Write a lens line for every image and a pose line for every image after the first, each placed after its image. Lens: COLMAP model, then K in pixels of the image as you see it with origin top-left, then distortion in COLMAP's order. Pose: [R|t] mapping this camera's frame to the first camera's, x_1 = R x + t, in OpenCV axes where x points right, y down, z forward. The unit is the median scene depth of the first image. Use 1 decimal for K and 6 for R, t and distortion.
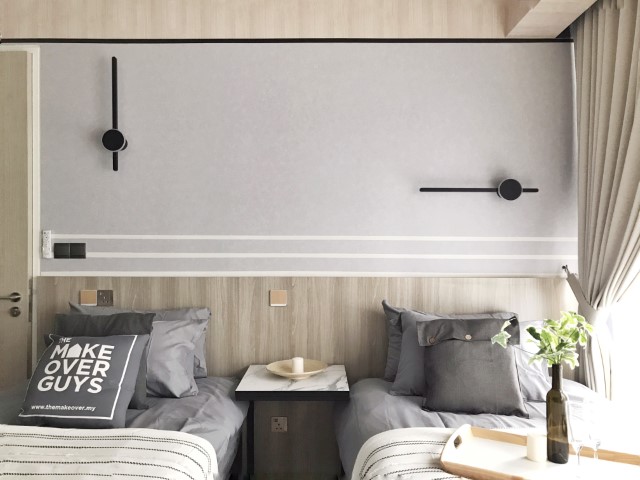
lens RADIAL K [[530.7, 0, 320.0], [0, 530.7, 240.0], [0, 0, 1]] dist [0.039190, -0.004403]
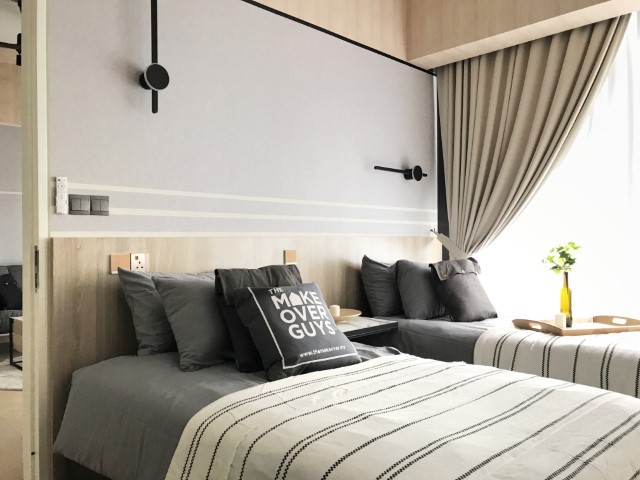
lens RADIAL K [[530.7, 0, 320.0], [0, 530.7, 240.0], [0, 0, 1]] dist [0.039190, -0.004403]
pose [[0.698340, -0.007326, 0.715728, -0.795308], [0.003719, 0.999971, 0.006606, 0.067615], [-0.715756, -0.001952, 0.698347, 0.213846]]
